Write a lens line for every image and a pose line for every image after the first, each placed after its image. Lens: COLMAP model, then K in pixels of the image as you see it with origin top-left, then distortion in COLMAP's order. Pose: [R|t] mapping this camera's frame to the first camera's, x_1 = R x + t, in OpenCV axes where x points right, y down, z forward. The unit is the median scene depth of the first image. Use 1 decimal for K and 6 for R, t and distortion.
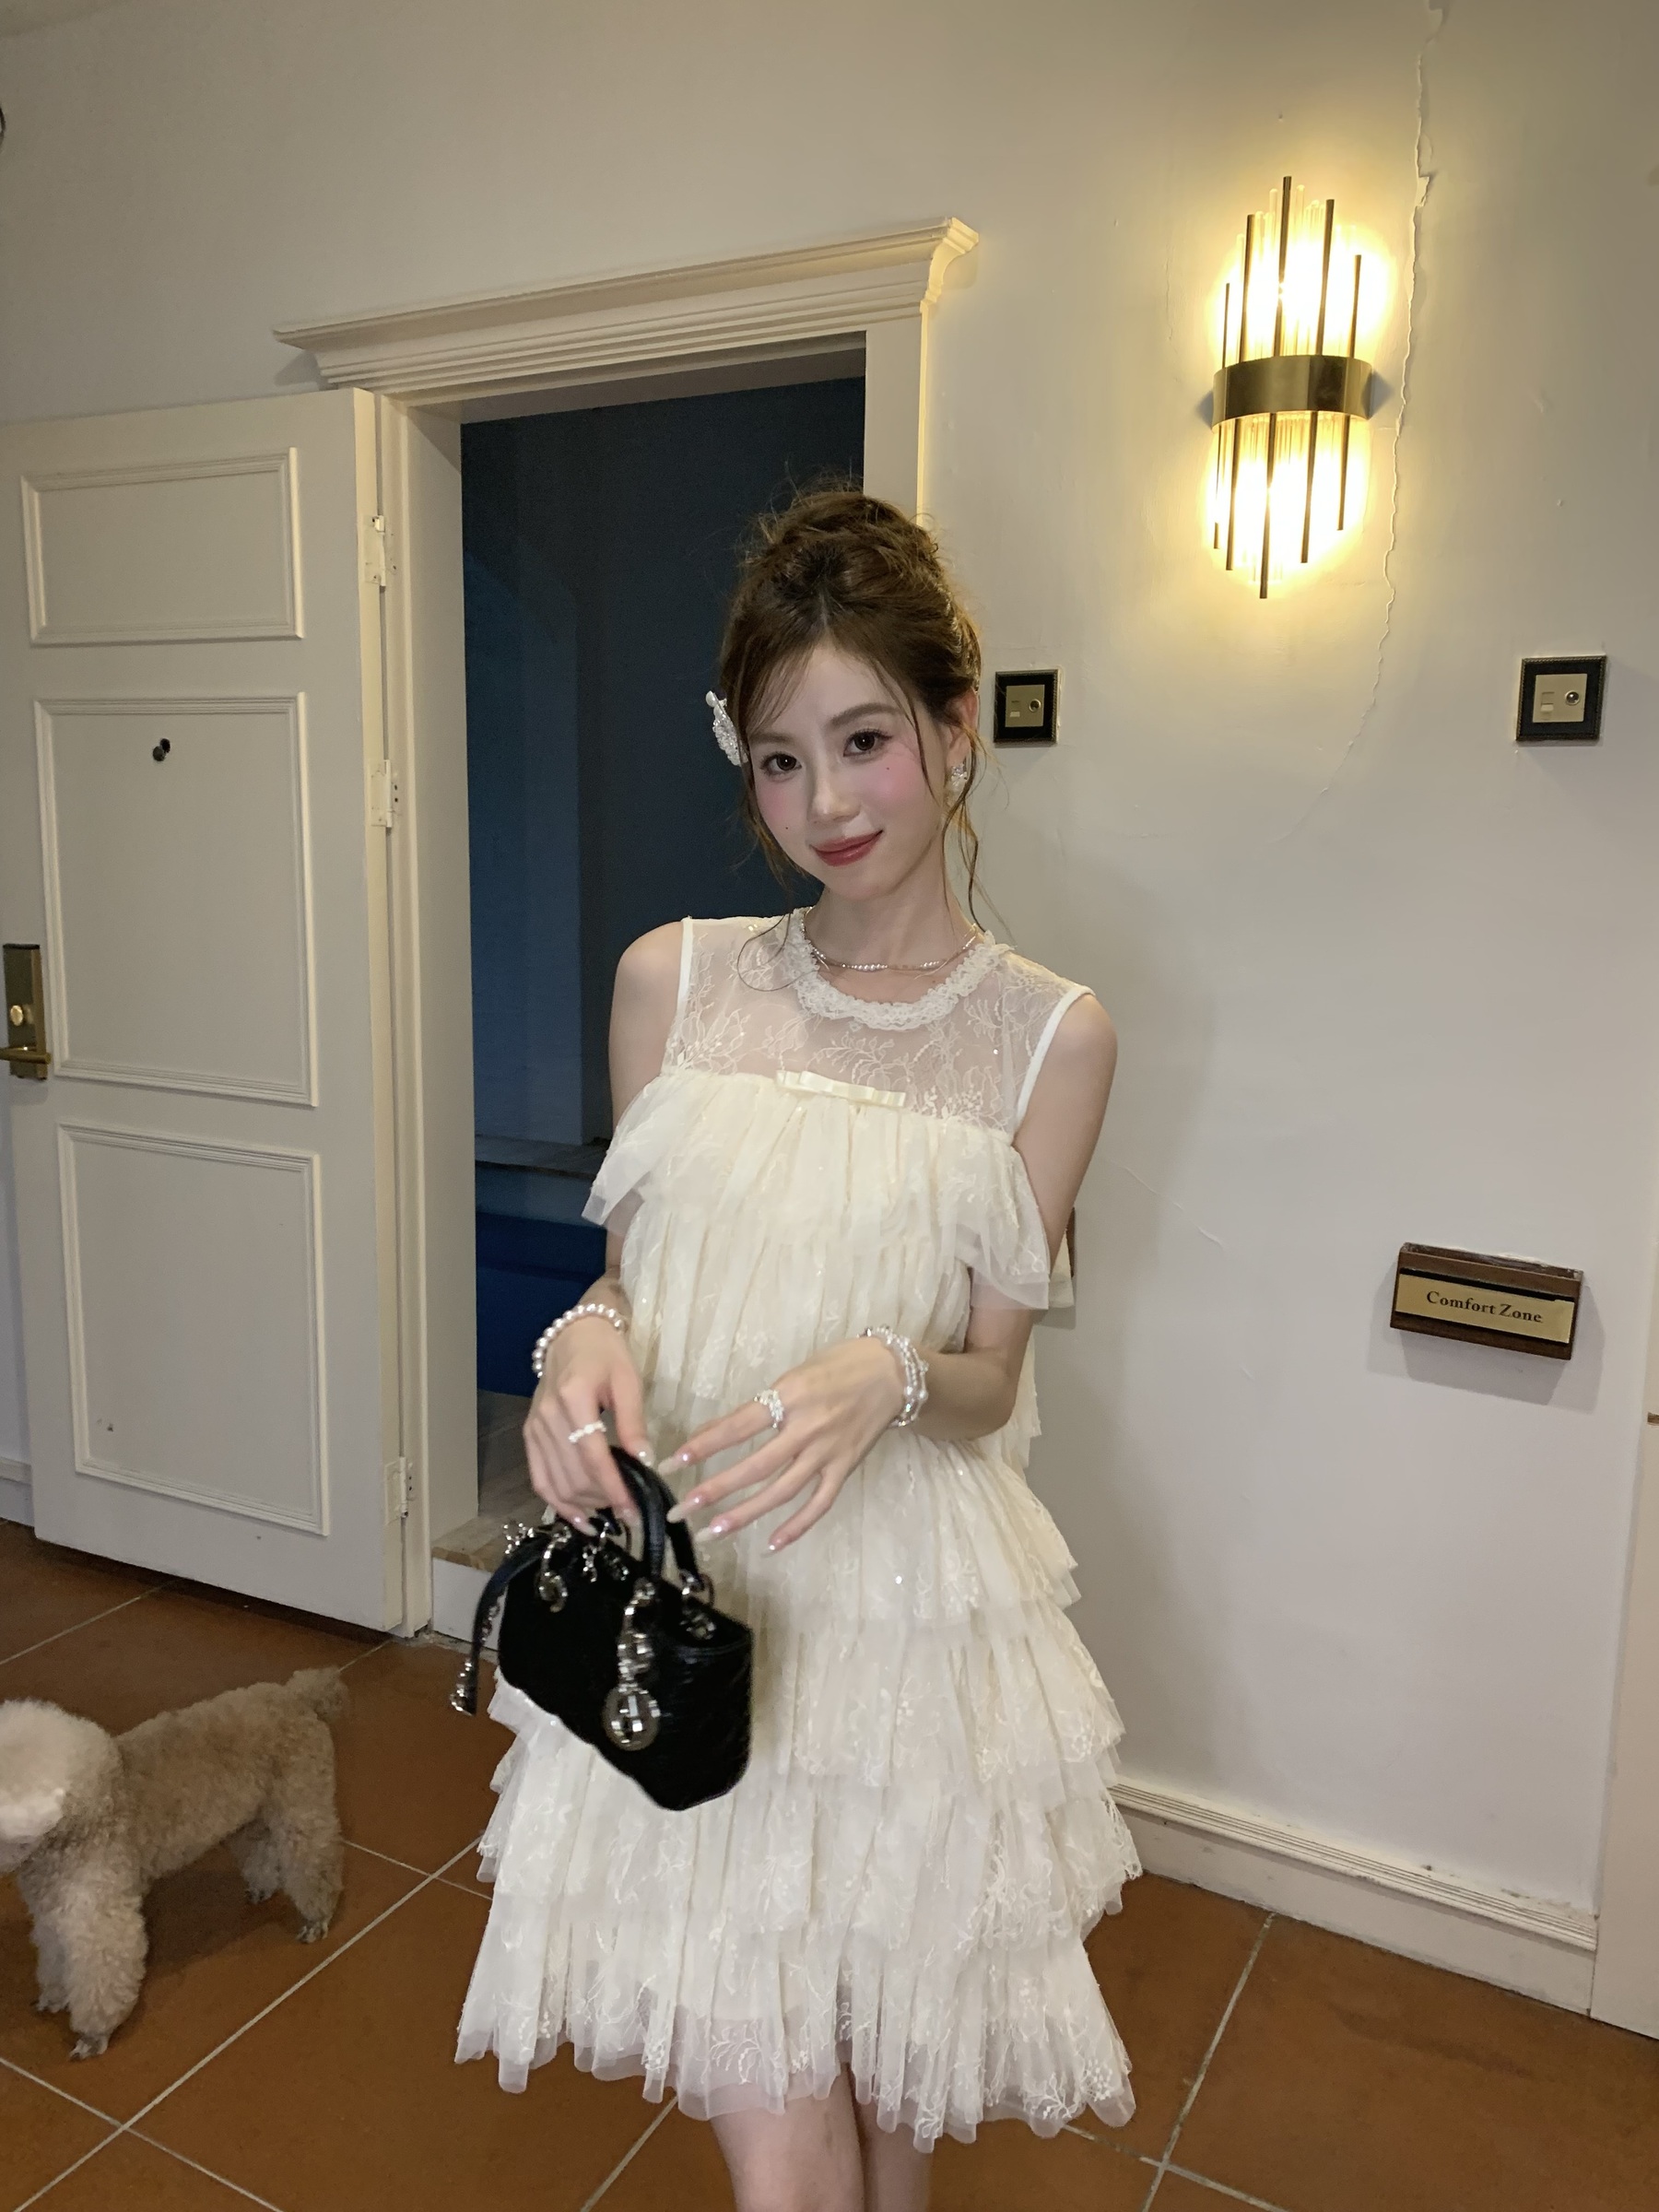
lens RADIAL K [[1687.3, 0, 817.5], [0, 1687.3, 1092.0], [0, 0, 1]] dist [0.005877, -0.000787]
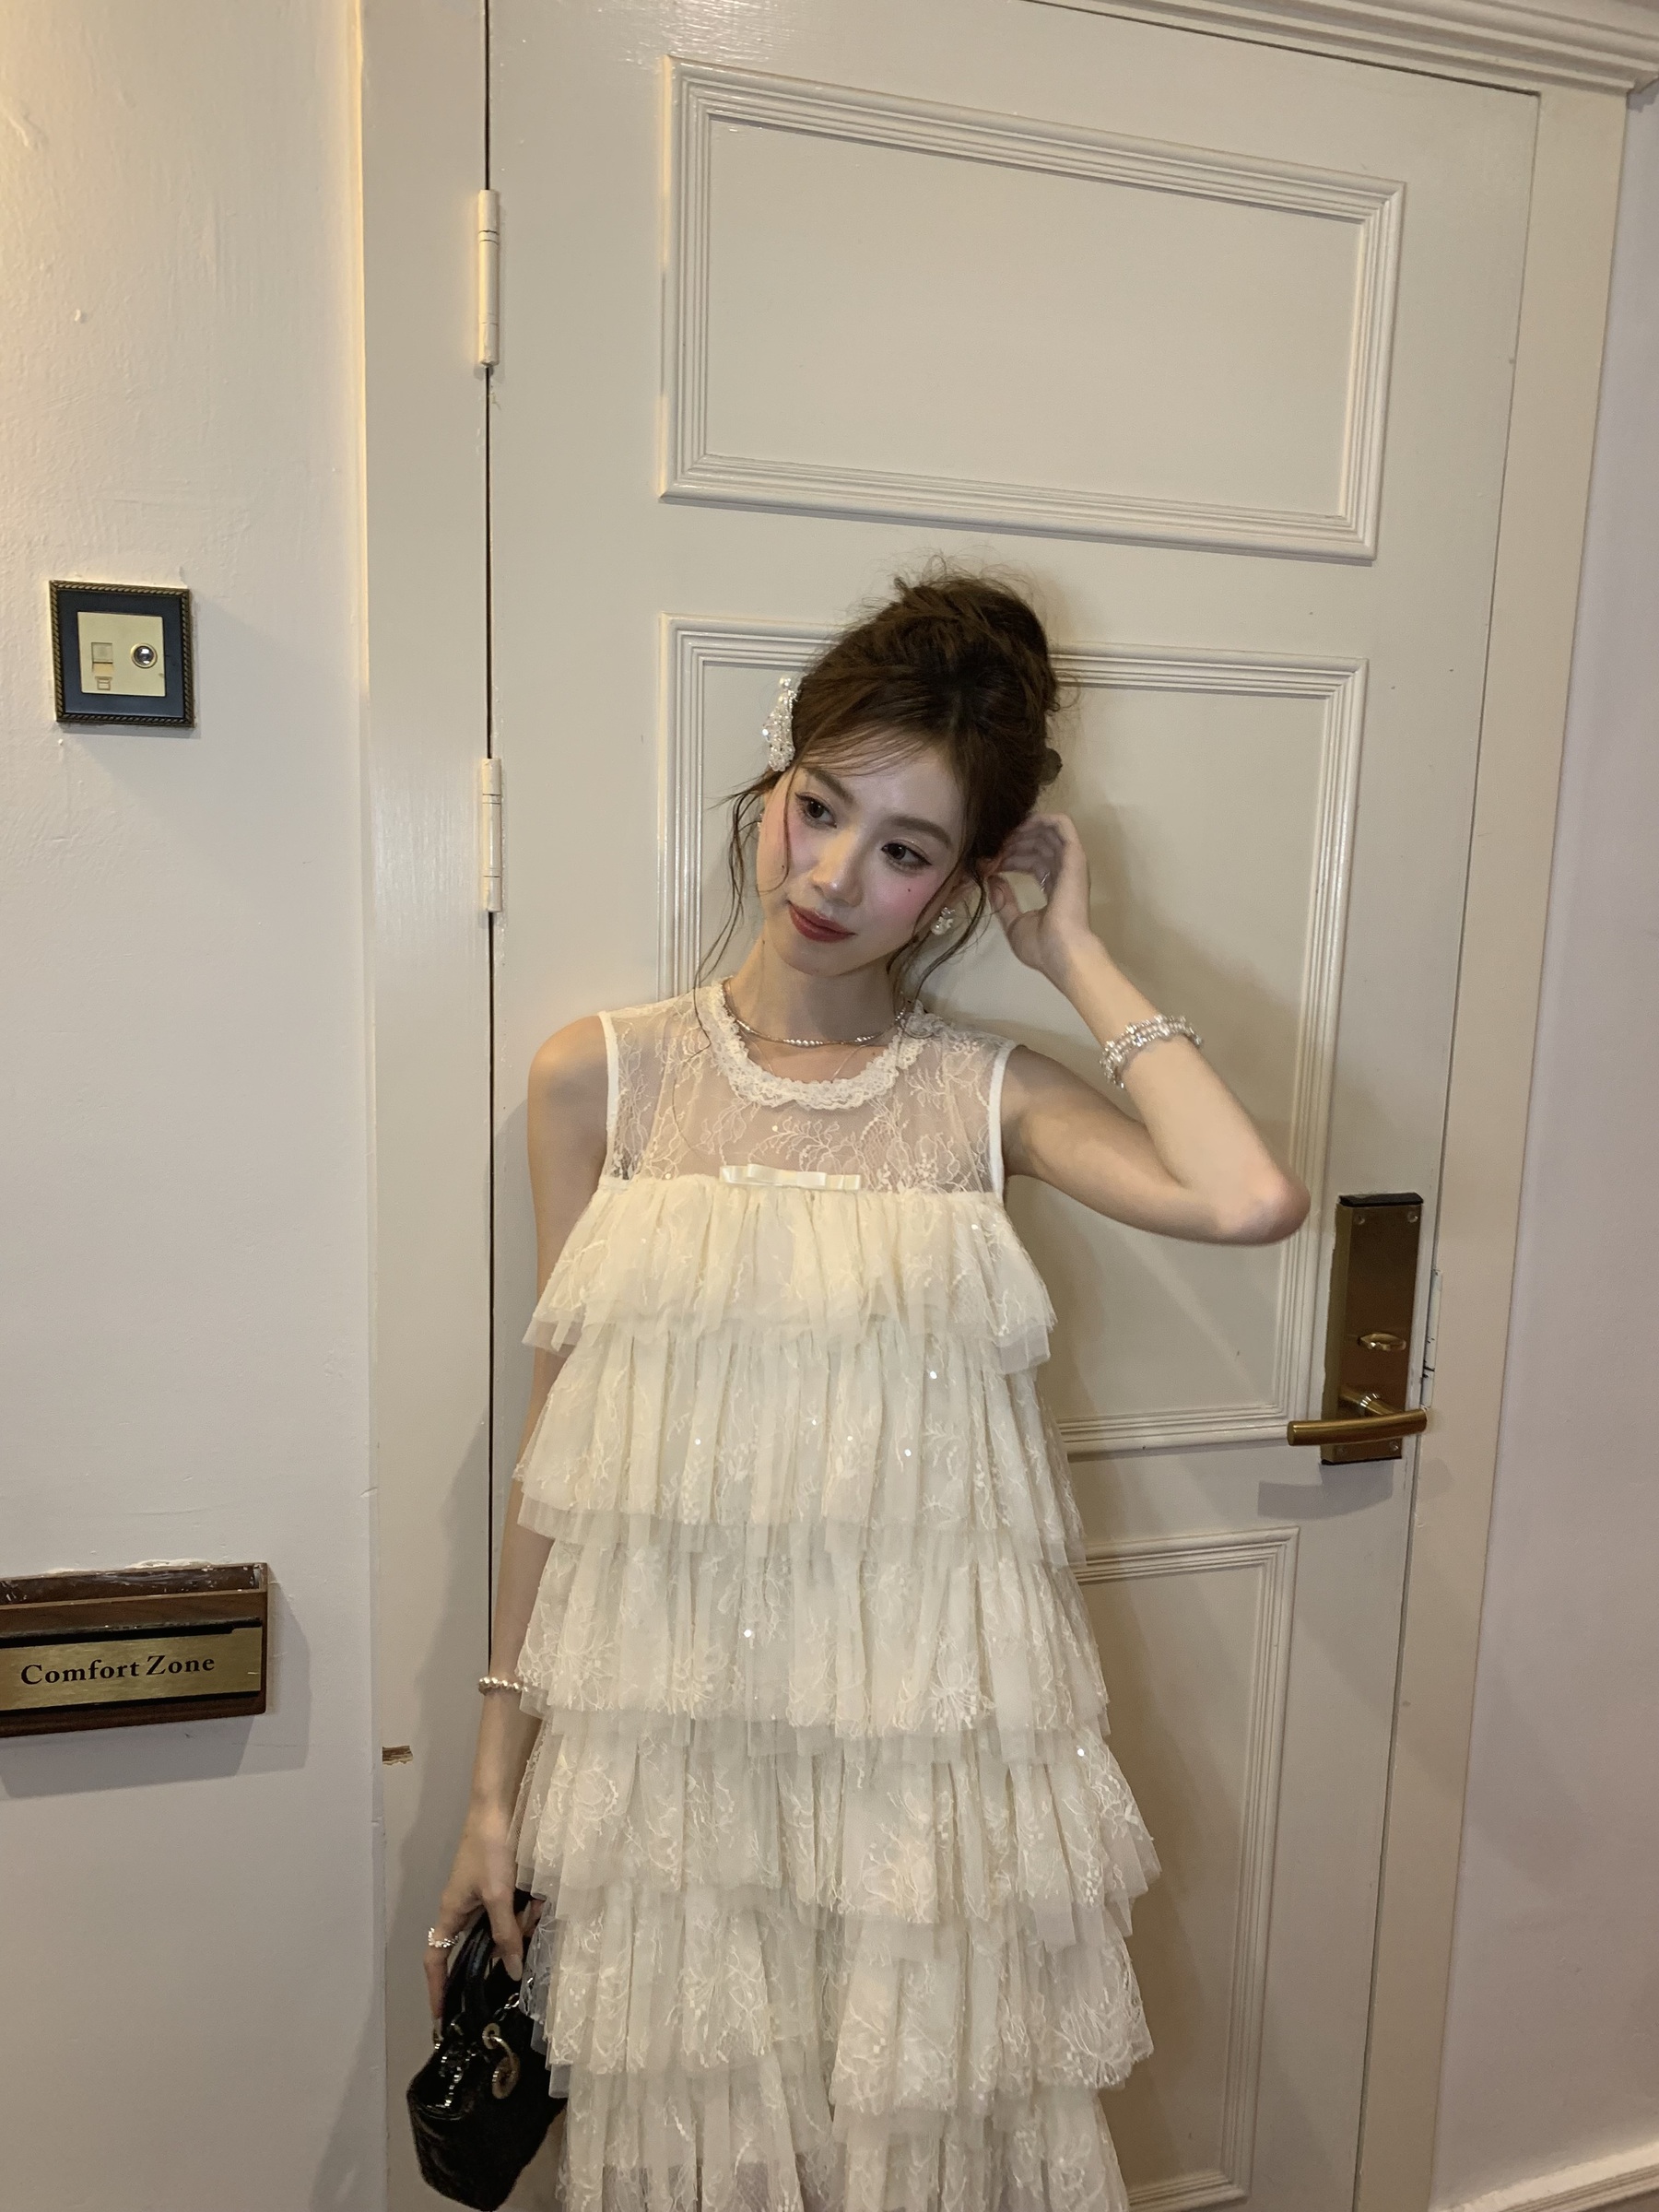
lens RADIAL K [[1680.4, 0, 808.0], [0, 1680.4, 1125.1], [0, 0, 1]] dist [0.002790, 0.002521]
pose [[0.701954, -0.110208, 0.703644, 0.151644], [0.098202, 0.993496, 0.057640, -0.068778], [-0.705420, 0.028639, 0.708211, 0.362508]]
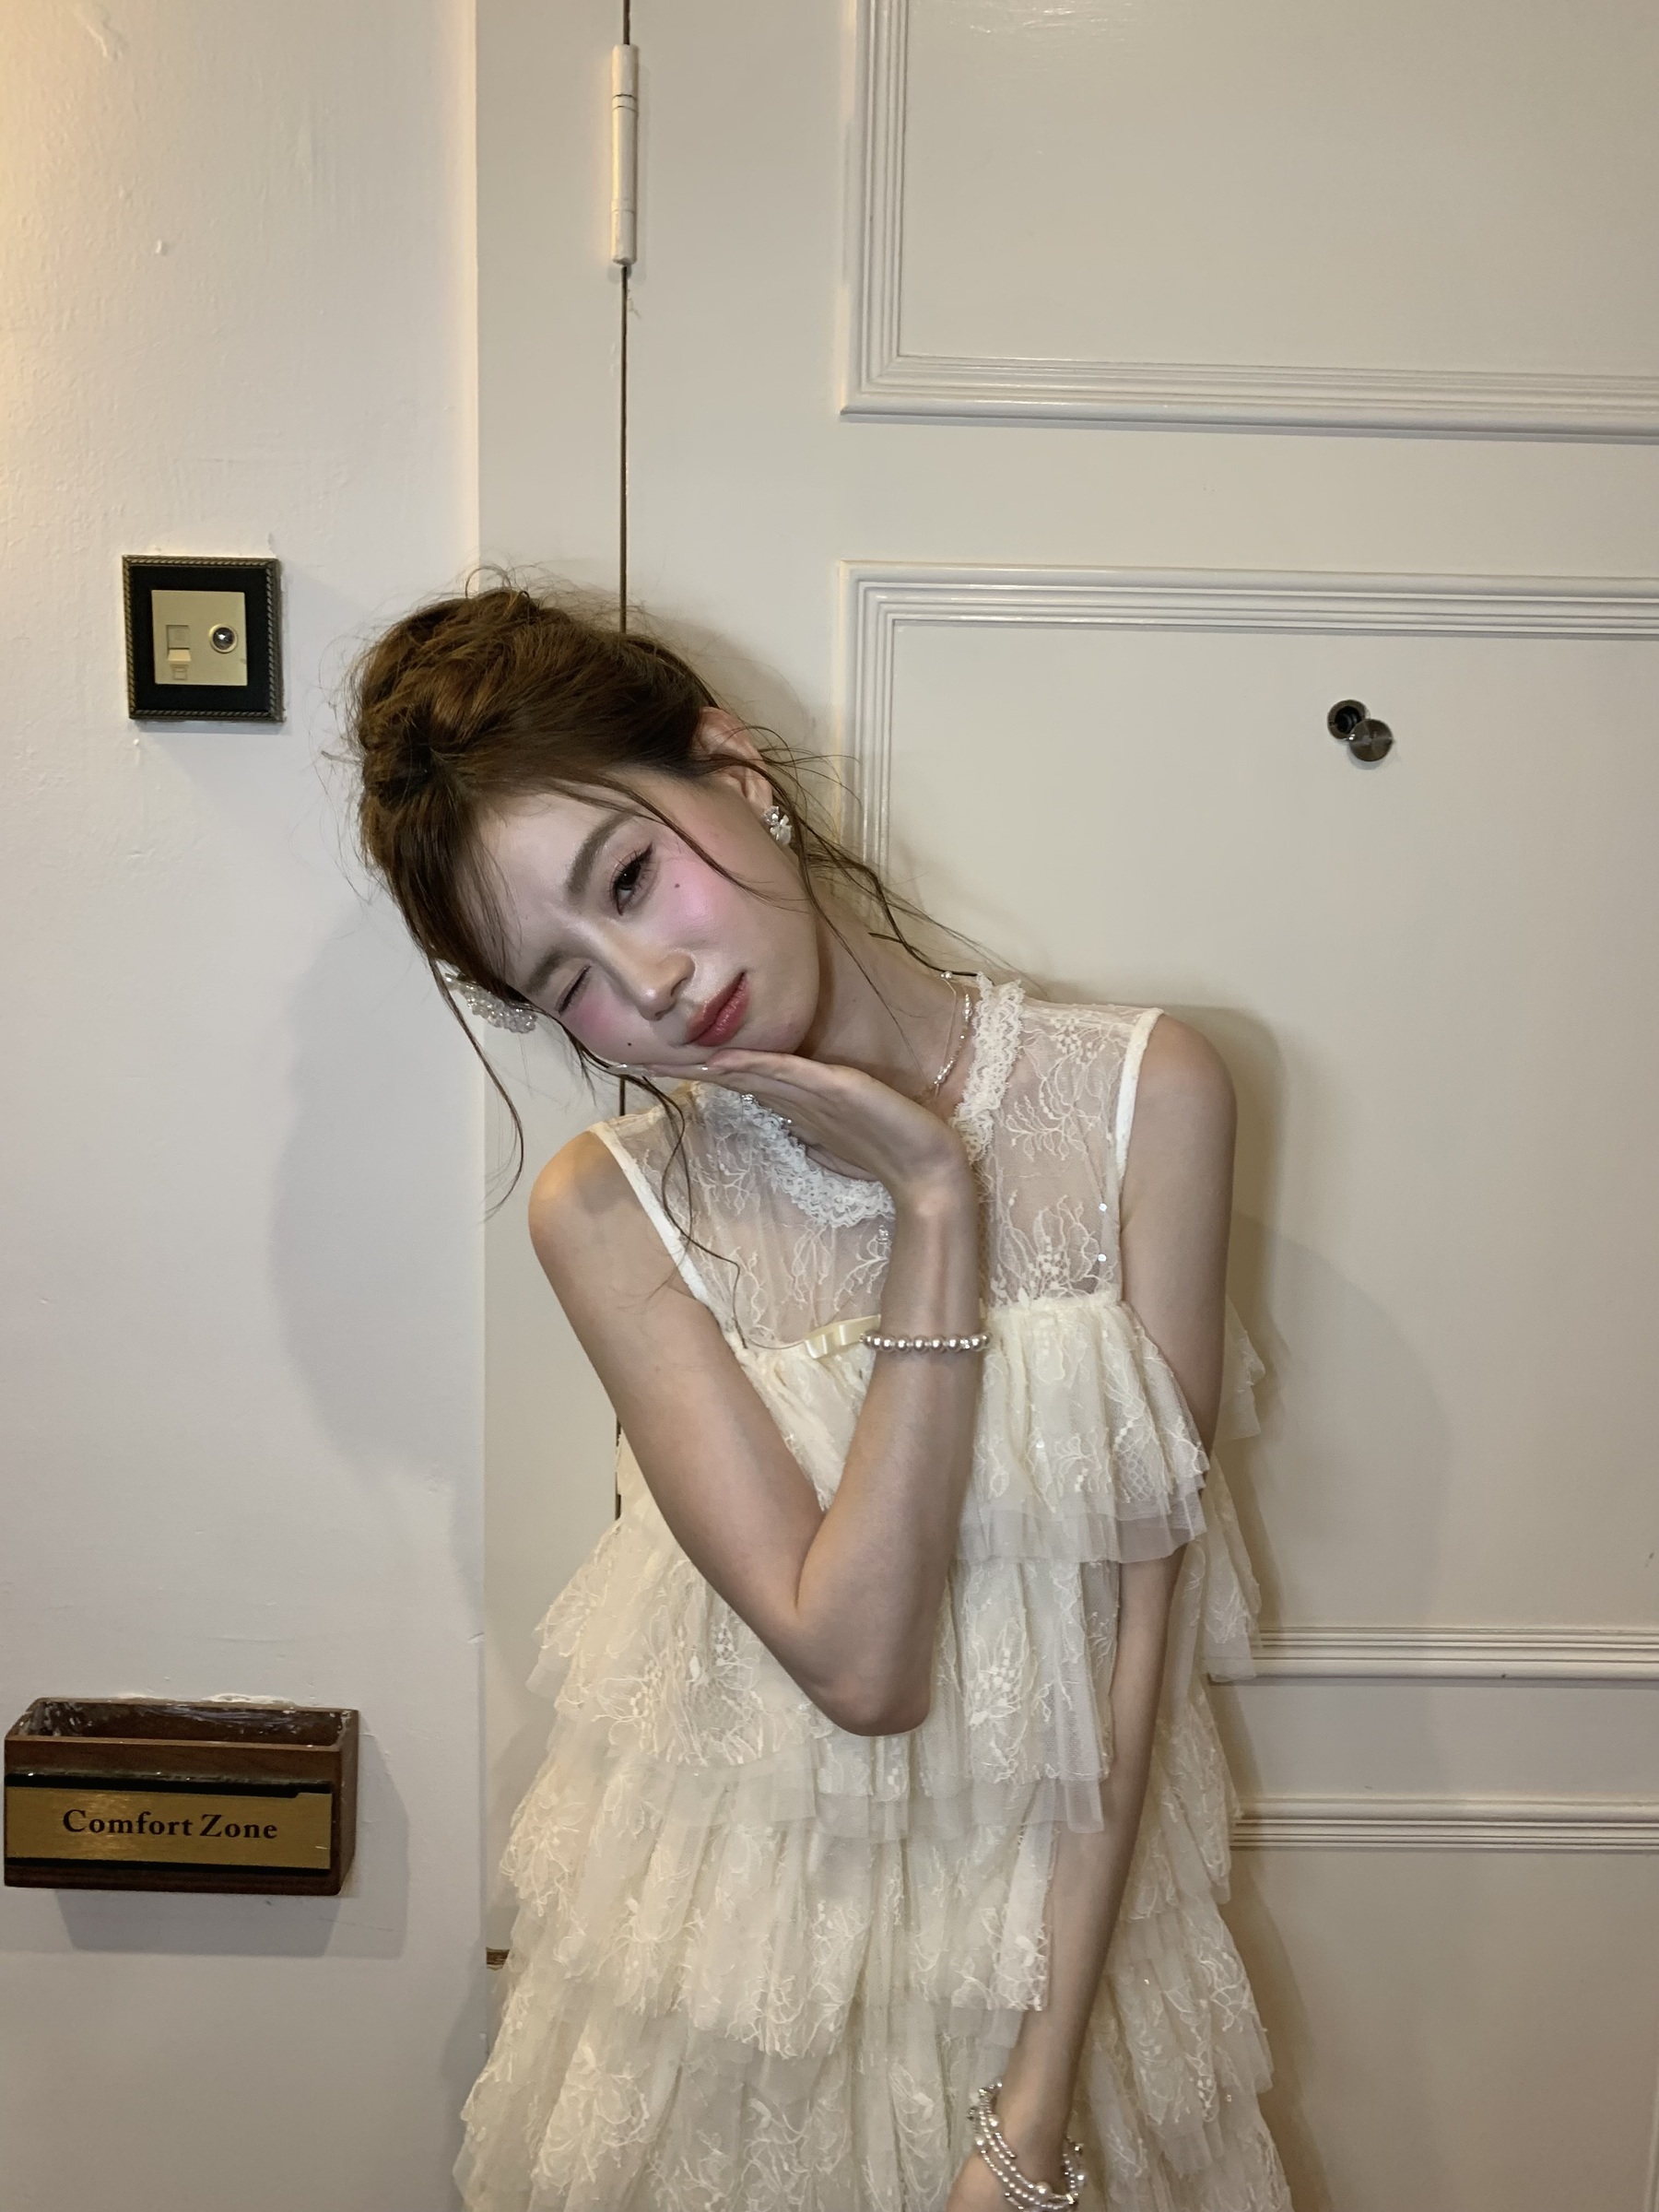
lens RADIAL K [[1680.4, 0, 808.0], [0, 1680.4, 1125.1], [0, 0, 1]] dist [0.002790, 0.002521]
pose [[0.866370, -0.066721, 0.494926, 0.294751], [0.073970, 0.997248, 0.004954, -0.066125], [-0.493895, 0.032317, 0.868921, 0.414436]]
